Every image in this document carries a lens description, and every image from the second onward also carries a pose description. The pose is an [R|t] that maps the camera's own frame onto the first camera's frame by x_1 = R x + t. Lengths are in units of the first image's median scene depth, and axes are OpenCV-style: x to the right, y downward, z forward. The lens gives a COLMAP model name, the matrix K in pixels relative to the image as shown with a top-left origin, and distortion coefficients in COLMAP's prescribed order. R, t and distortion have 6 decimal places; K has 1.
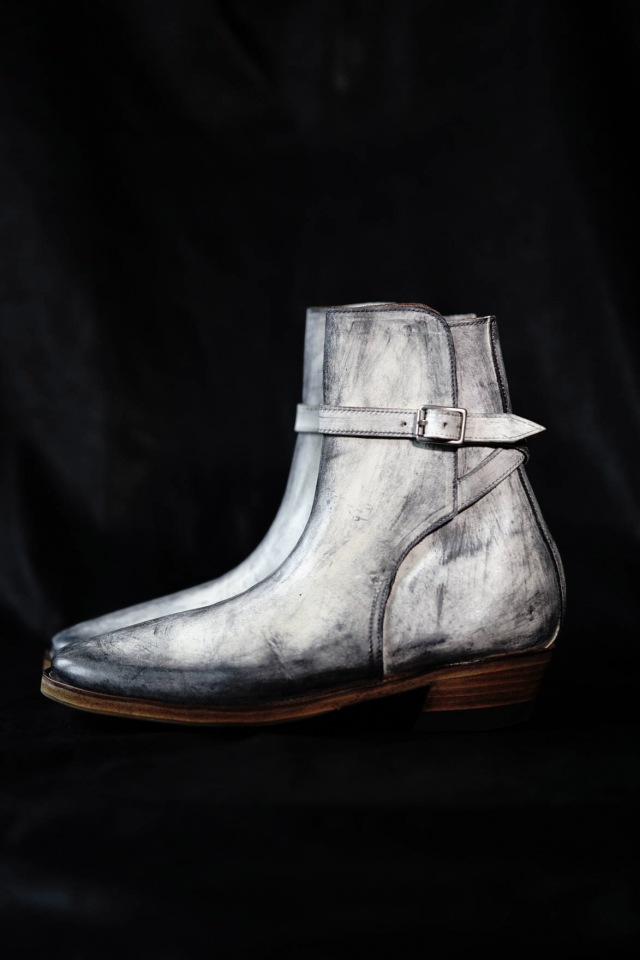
lens RADIAL K [[2245.6, 0, 297.7], [0, 2245.6, 488.2], [0, 0, 1]] dist [0.877265, 0.000000]
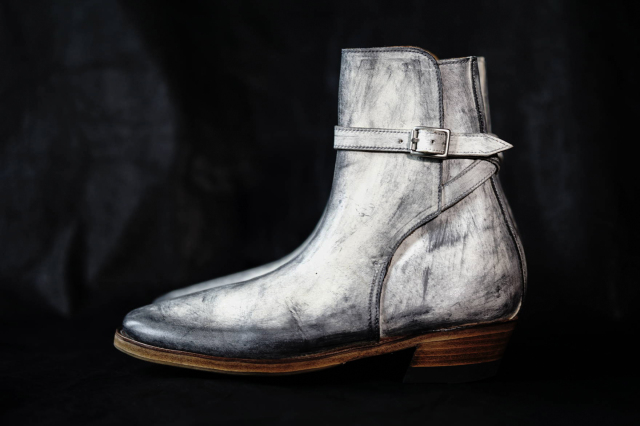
lens RADIAL K [[1497.0, 0, 307.8], [0, 1497.0, 214.4], [0, 0, 1]] dist [0.877265, 0.000000]
pose [[0.998962, 0.018037, -0.041820, 0.031197], [-0.017839, 0.999828, 0.005120, 0.009479], [0.041905, -0.004369, 0.999112, 0.147785]]
